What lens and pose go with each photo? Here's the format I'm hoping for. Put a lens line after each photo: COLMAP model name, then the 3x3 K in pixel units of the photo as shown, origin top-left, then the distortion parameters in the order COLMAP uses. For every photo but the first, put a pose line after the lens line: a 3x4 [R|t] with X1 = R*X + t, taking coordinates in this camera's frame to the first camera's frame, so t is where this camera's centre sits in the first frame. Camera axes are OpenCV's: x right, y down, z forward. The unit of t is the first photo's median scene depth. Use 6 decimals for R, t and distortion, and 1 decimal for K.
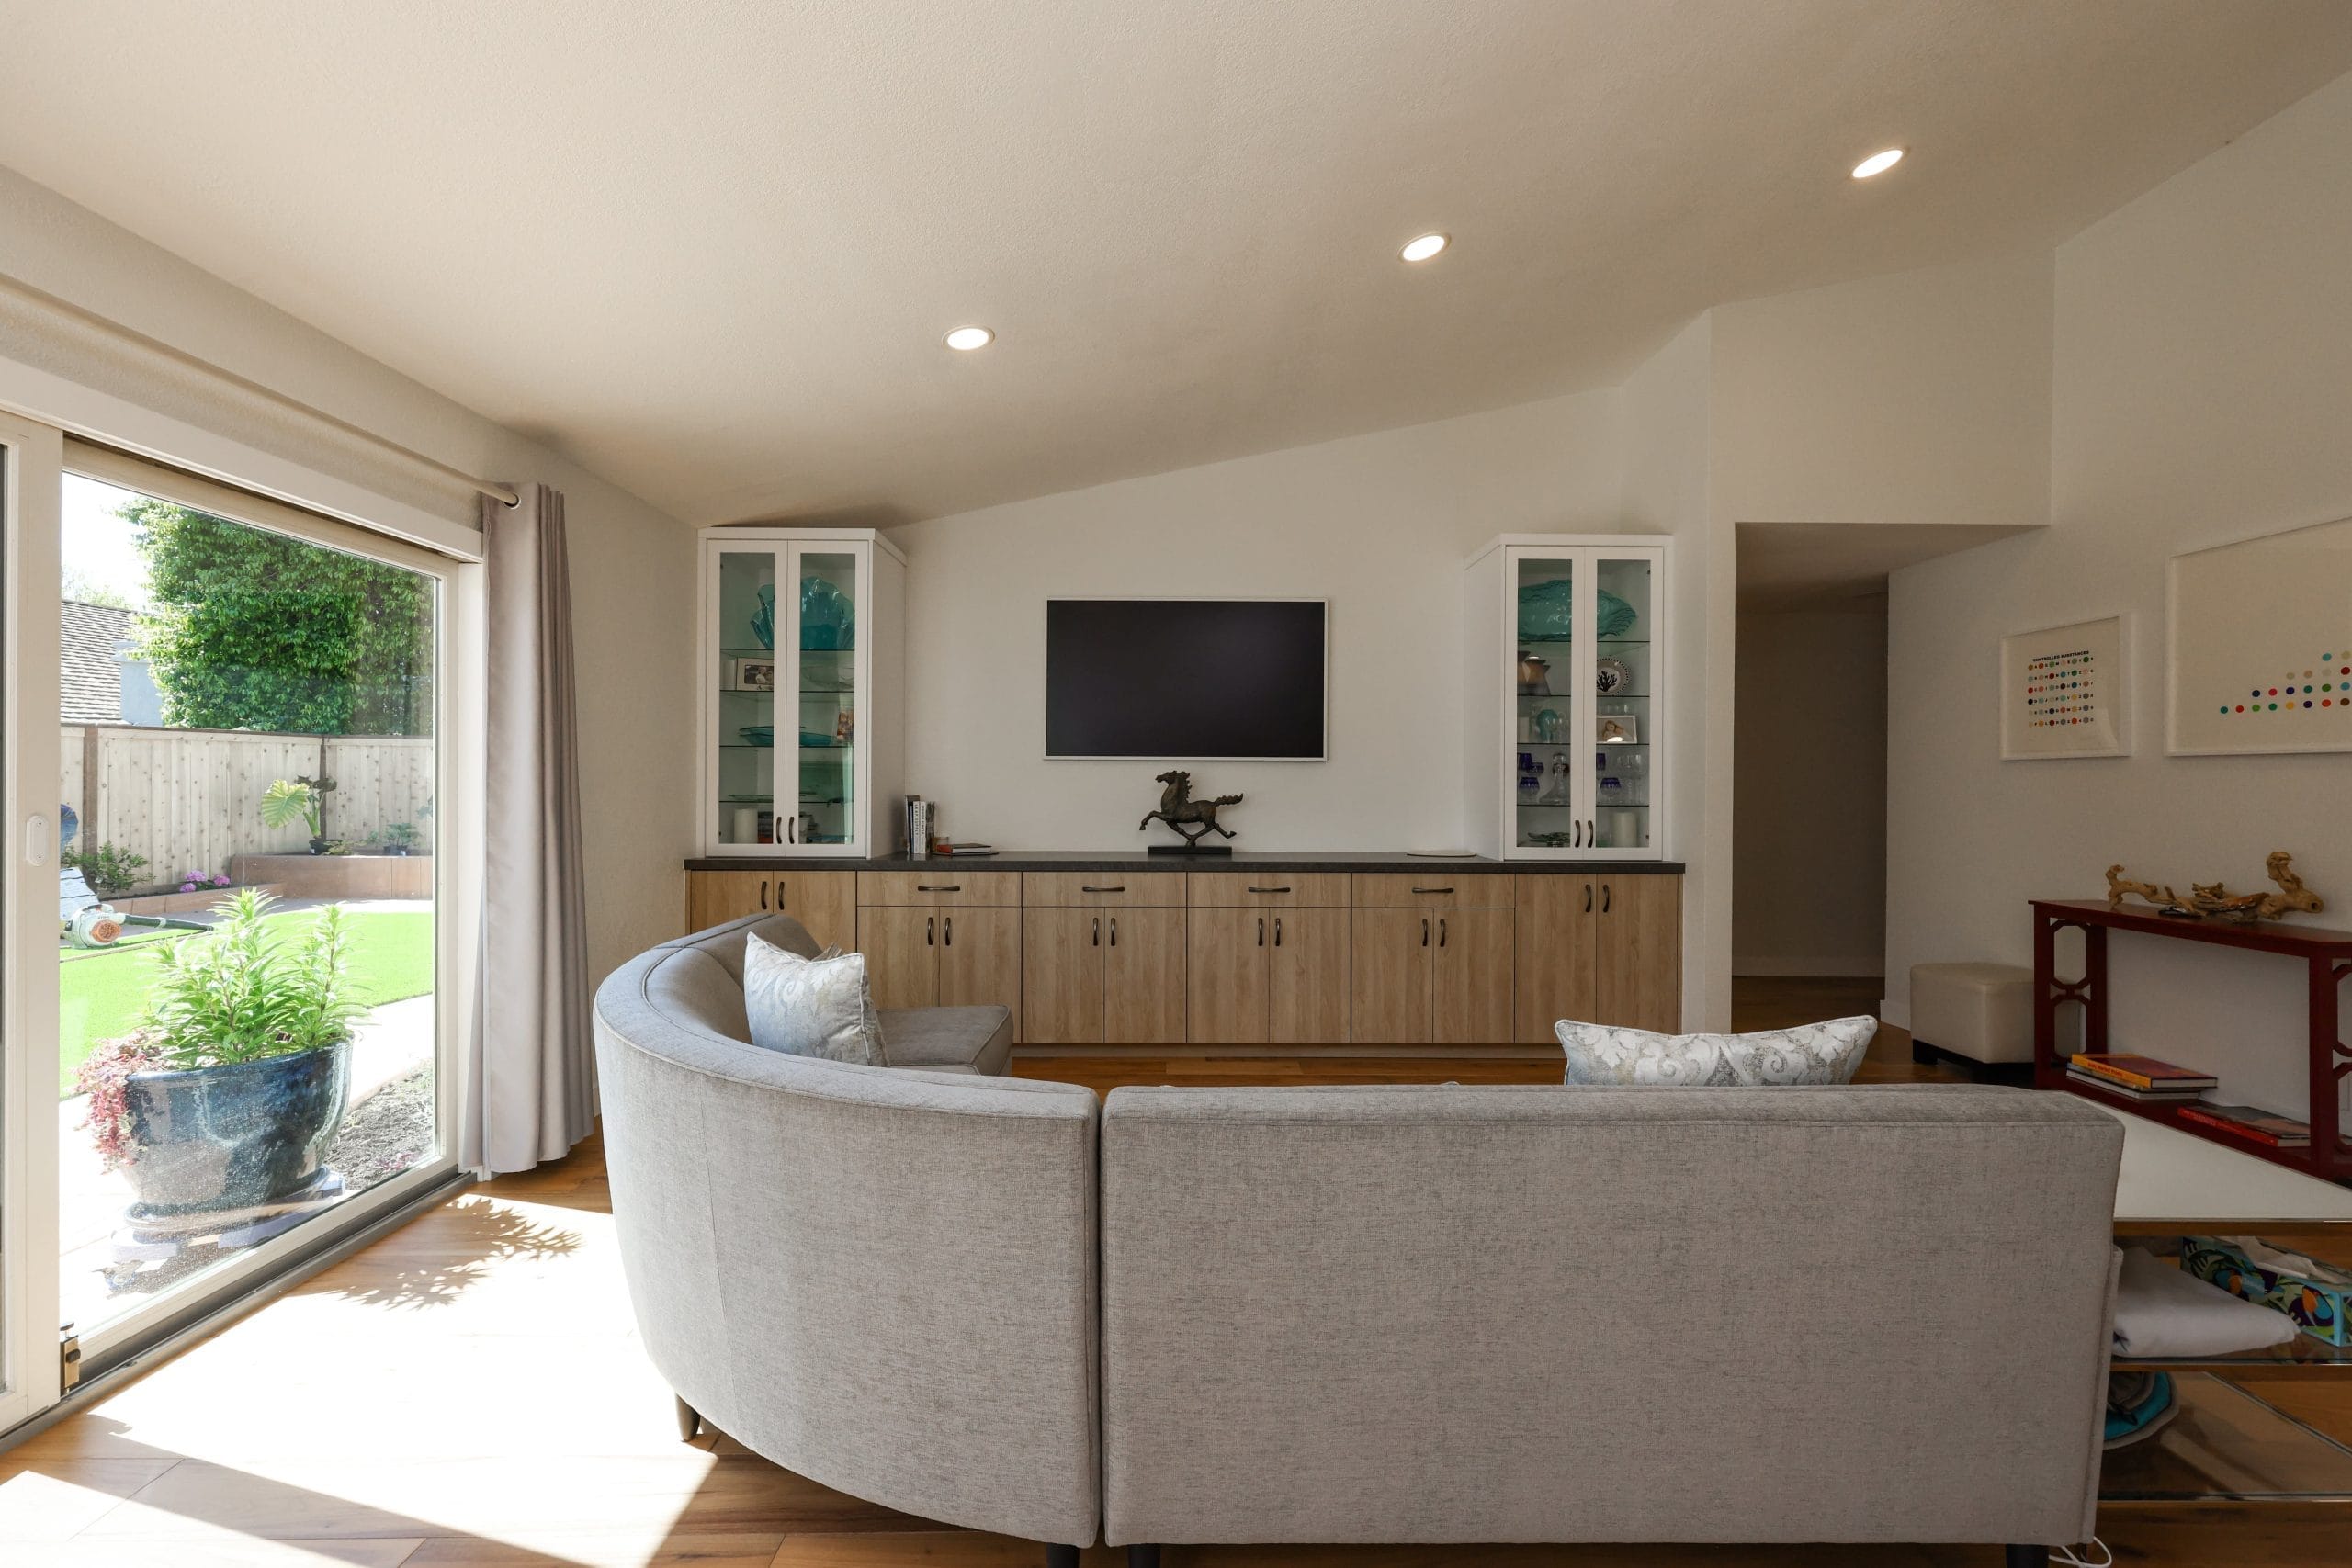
lens RADIAL K [[959.2, 0, 1187.0], [0, 959.2, 784.7], [0, 0, 1]] dist [0.005667, -0.000293]
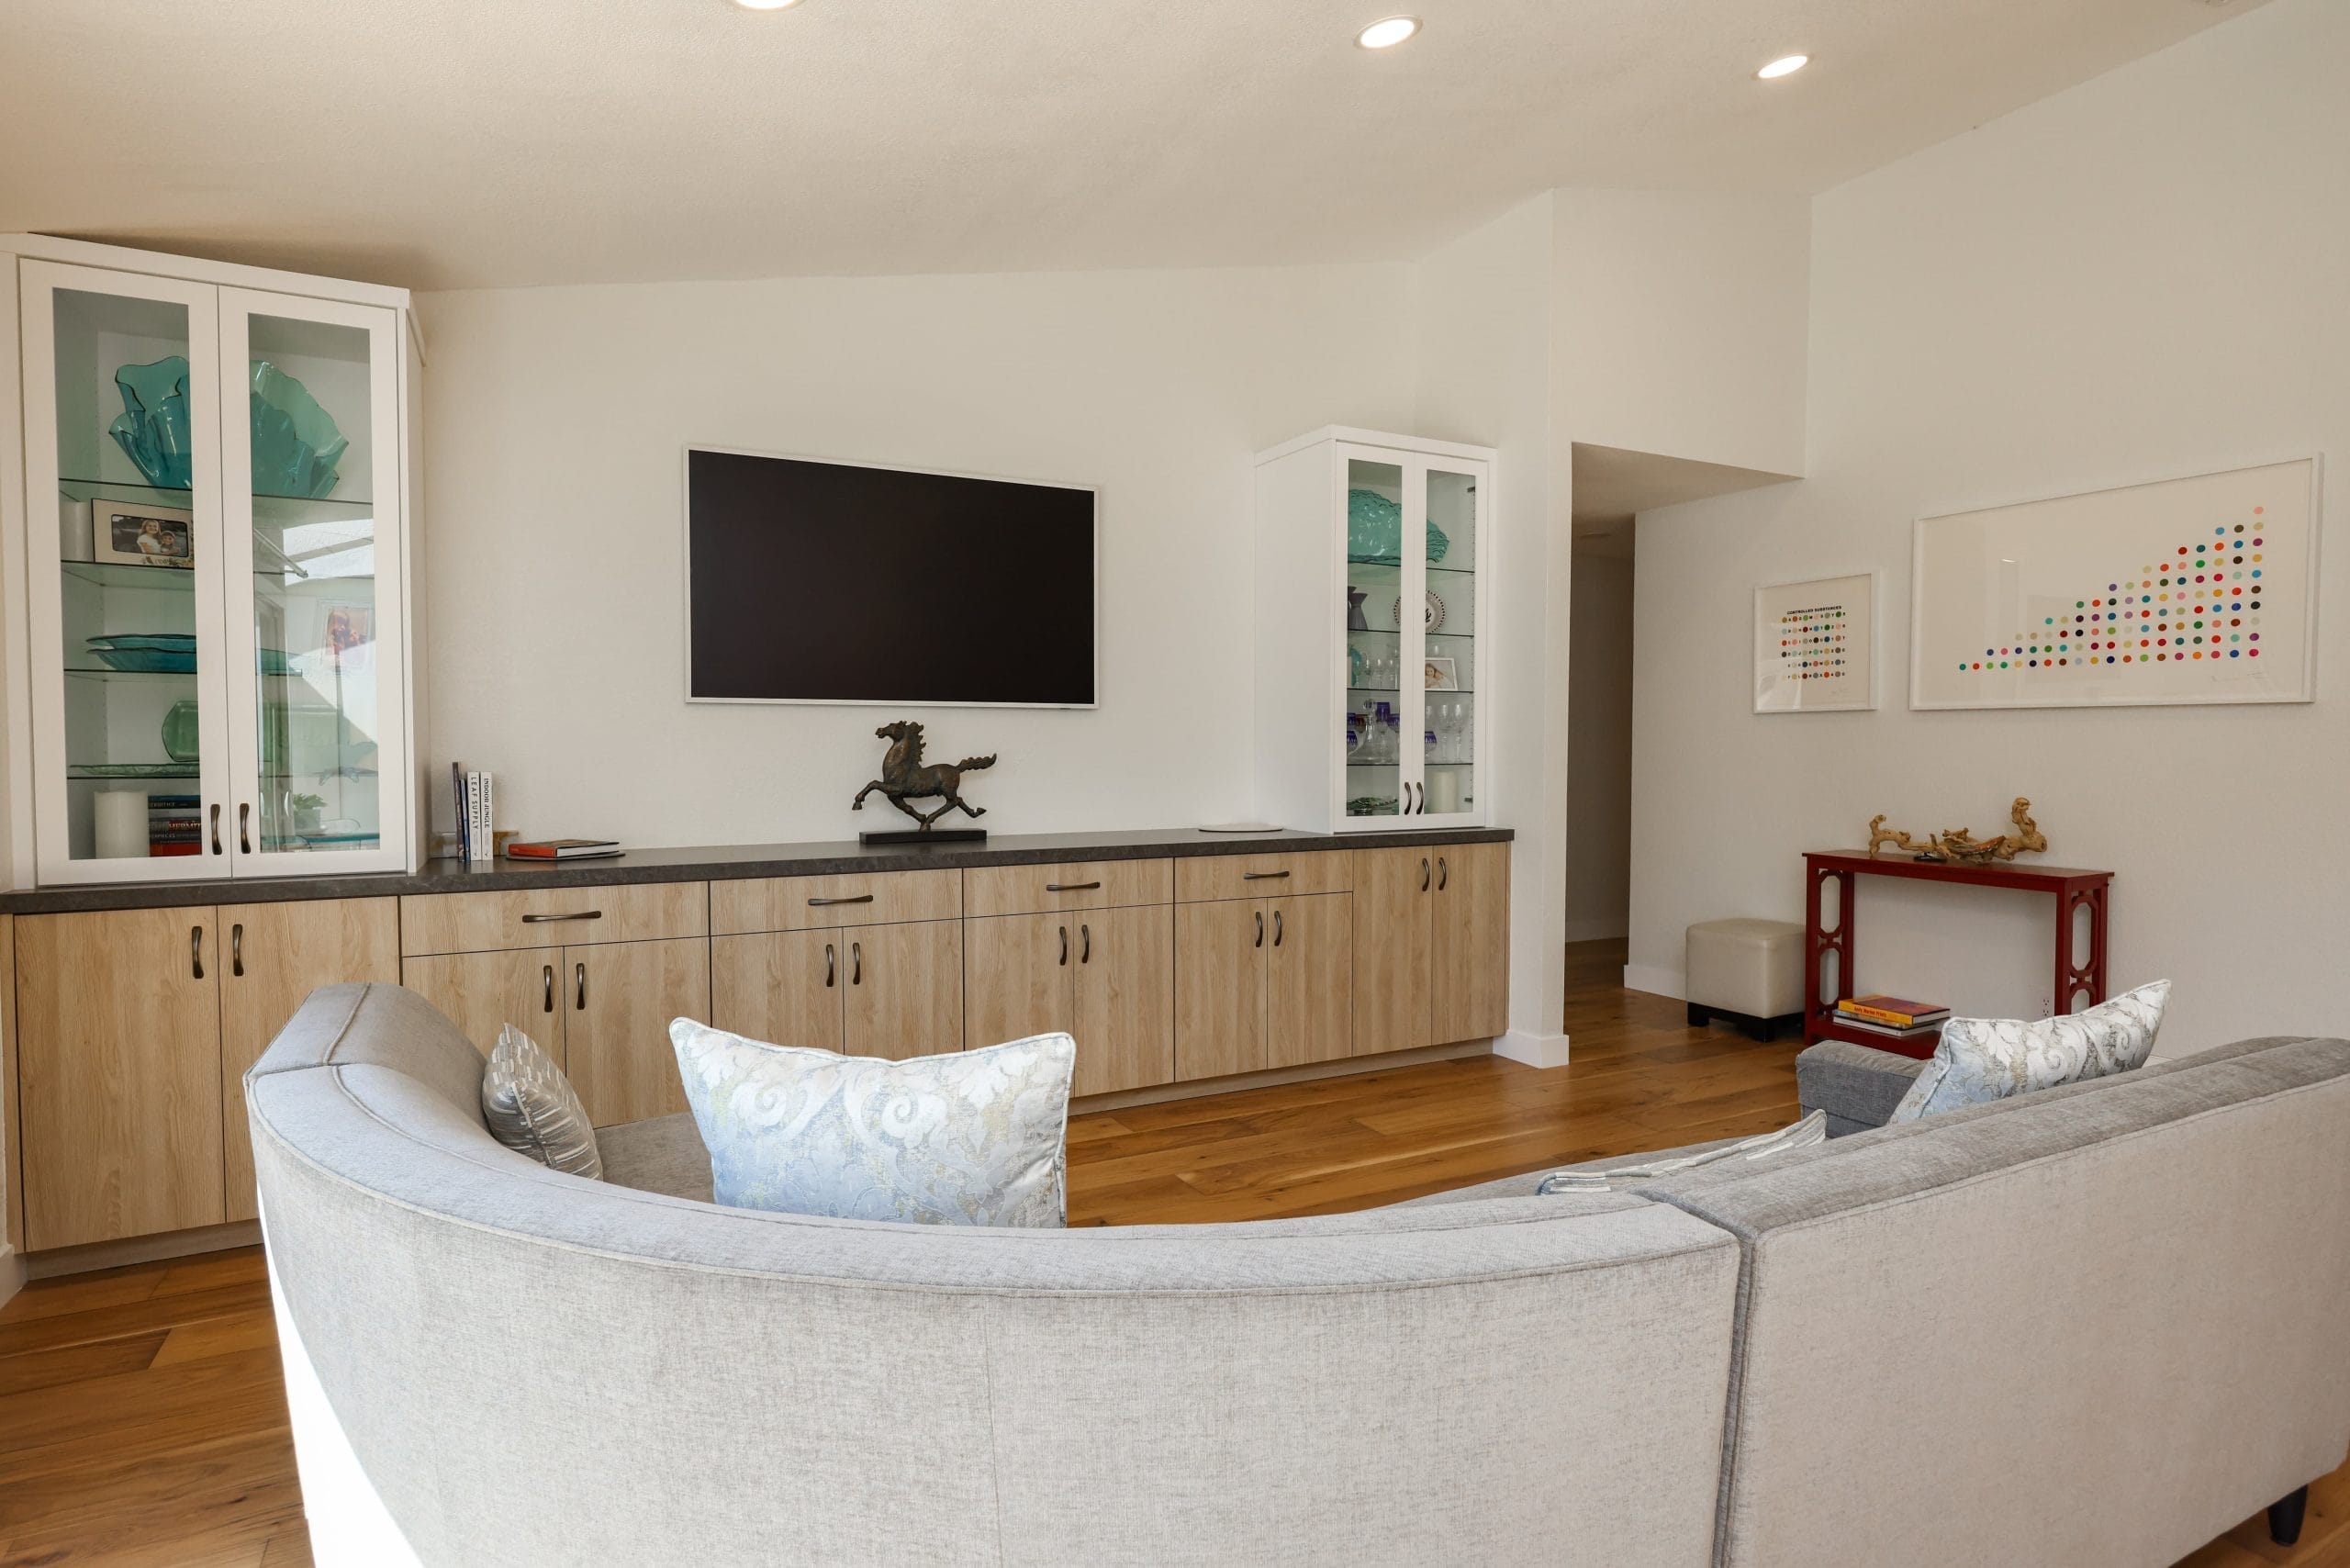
lens RADIAL K [[1244.3, 0, 1193.1], [0, 1244.3, 783.7], [0, 0, 1]] dist [0.005645, 0.001094]
pose [[0.888566, -0.019875, 0.458319, -0.260305], [0.004577, 0.999395, 0.034463, 0.000299], [-0.458726, -0.028525, 0.888120, 0.129820]]
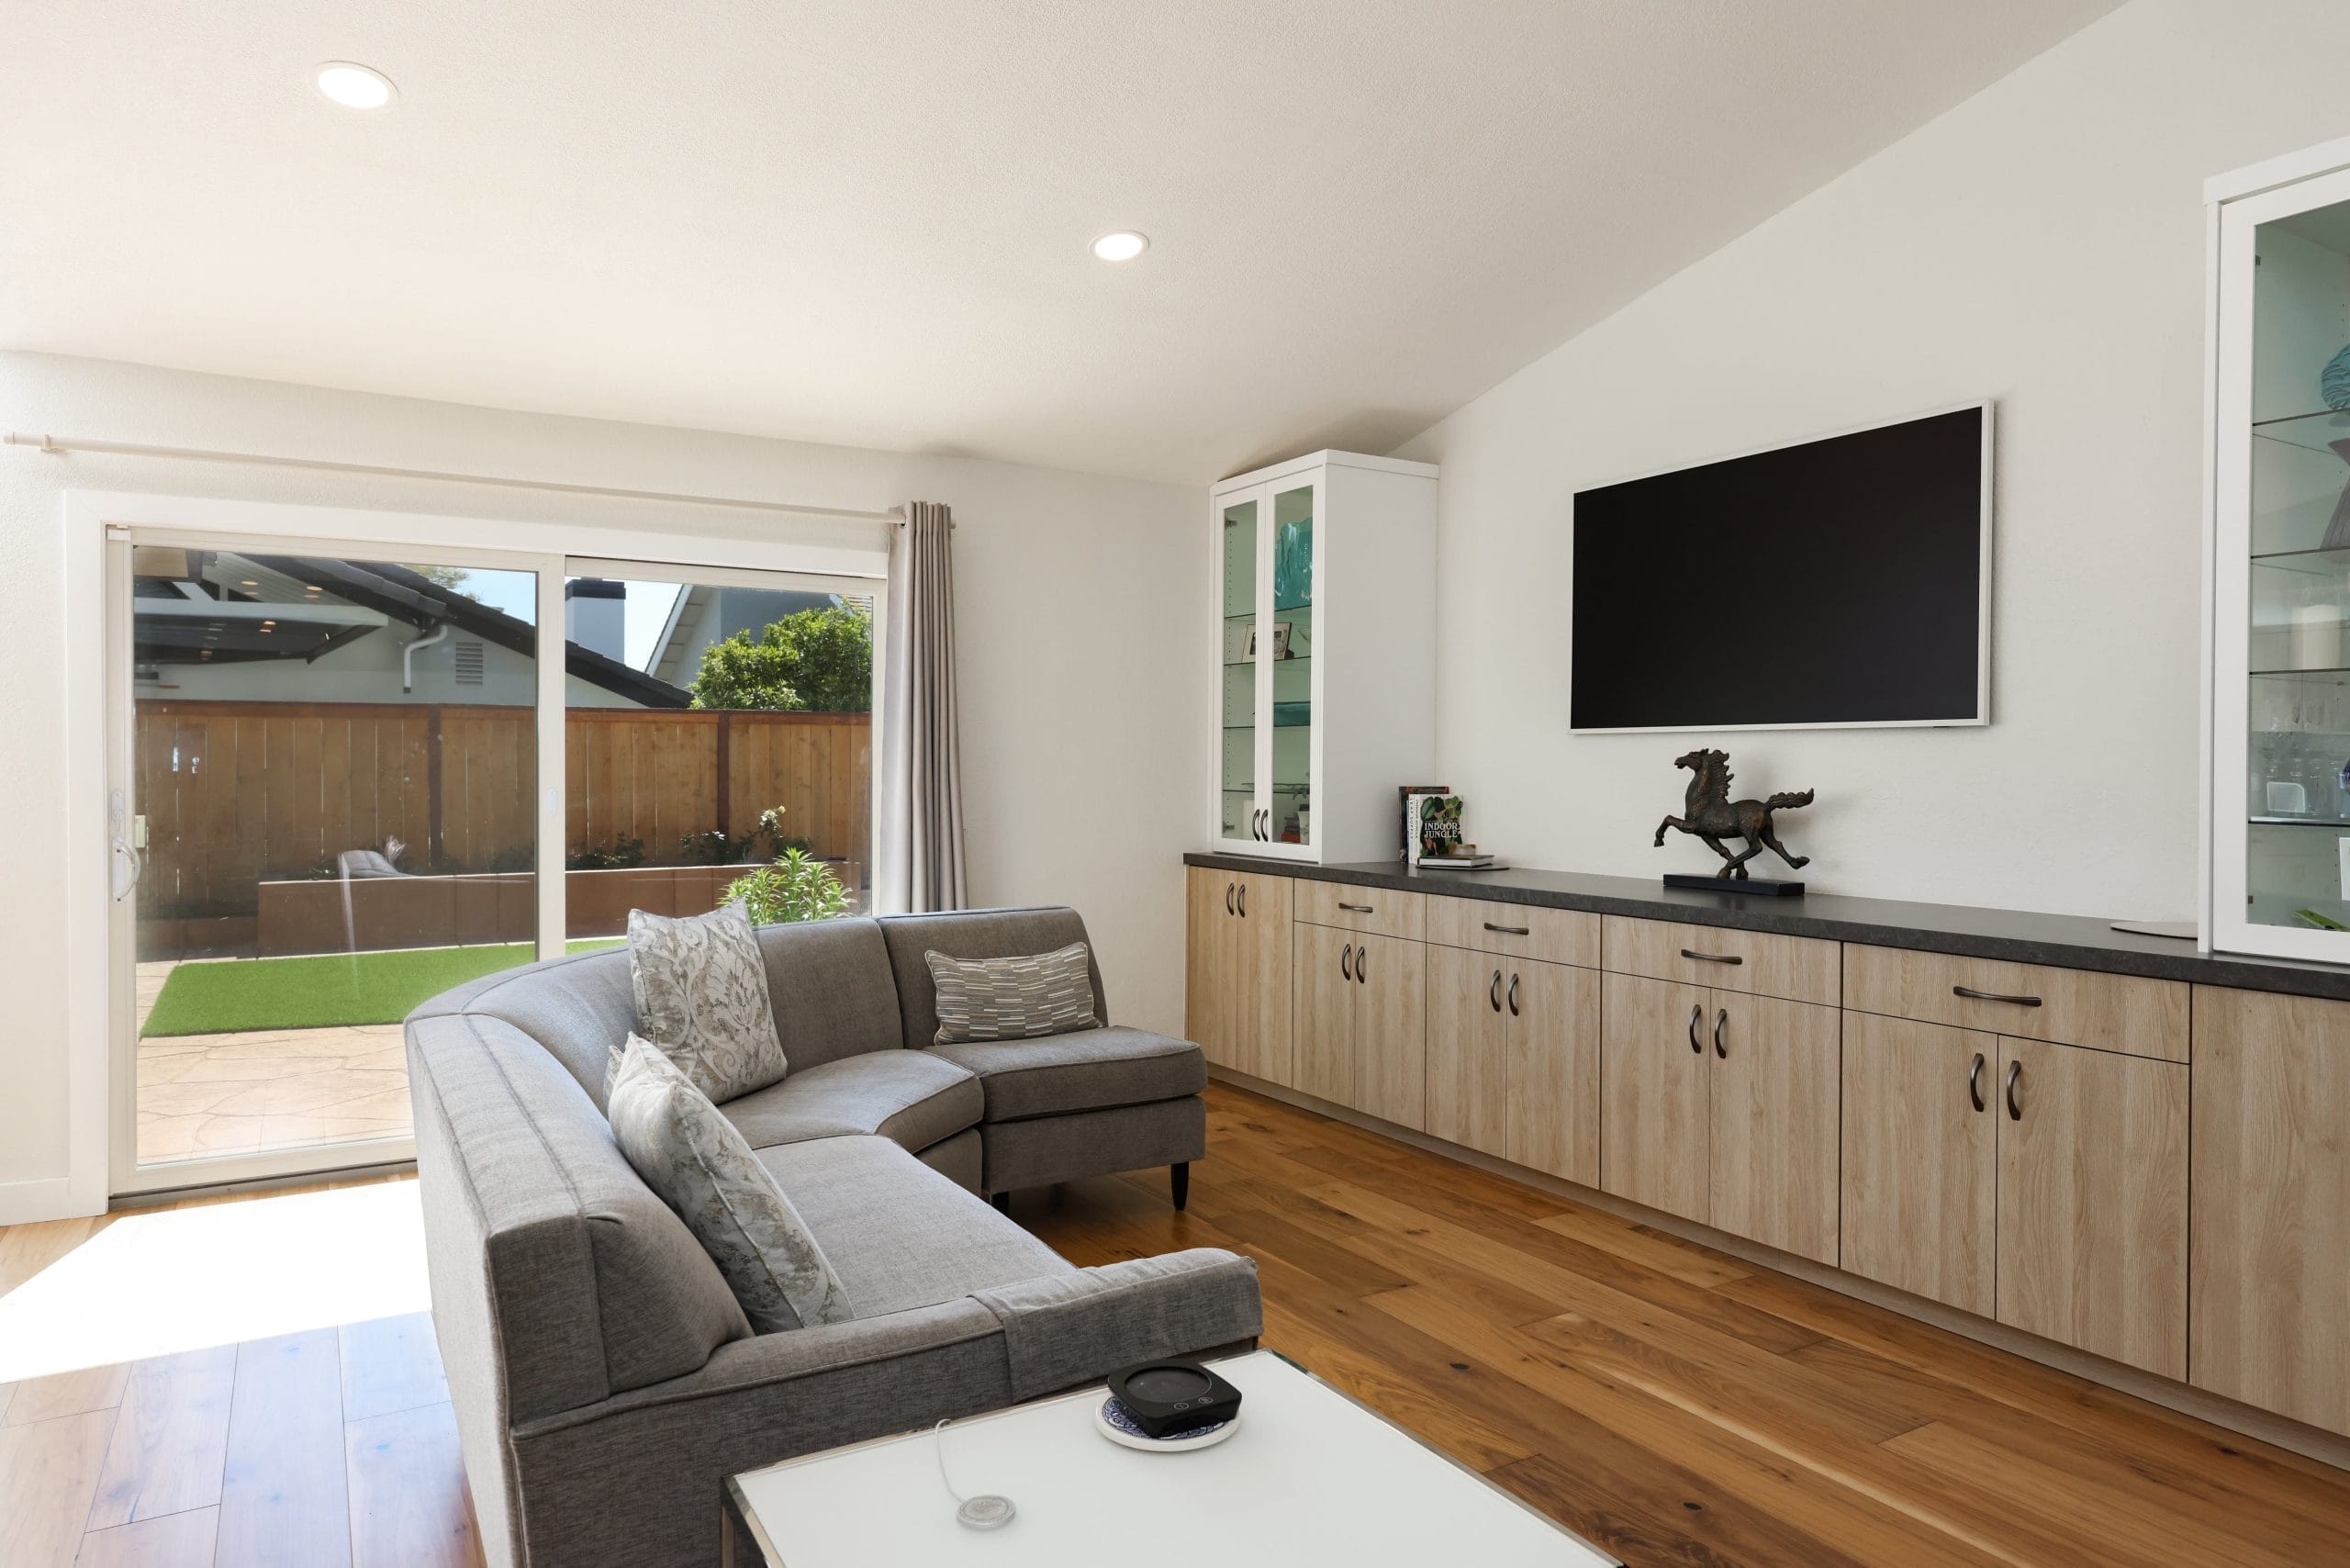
lens RADIAL K [[1497.5, 0, 1171.9], [0, 1497.5, 782.2], [0, 0, 1]] dist [0.003798, 0.000533]
pose [[0.488573, 0.006941, -0.872496, 0.700944], [-0.002375, 0.999975, 0.006625, 0.000696], [0.872520, -0.001165, 0.488577, 0.286662]]
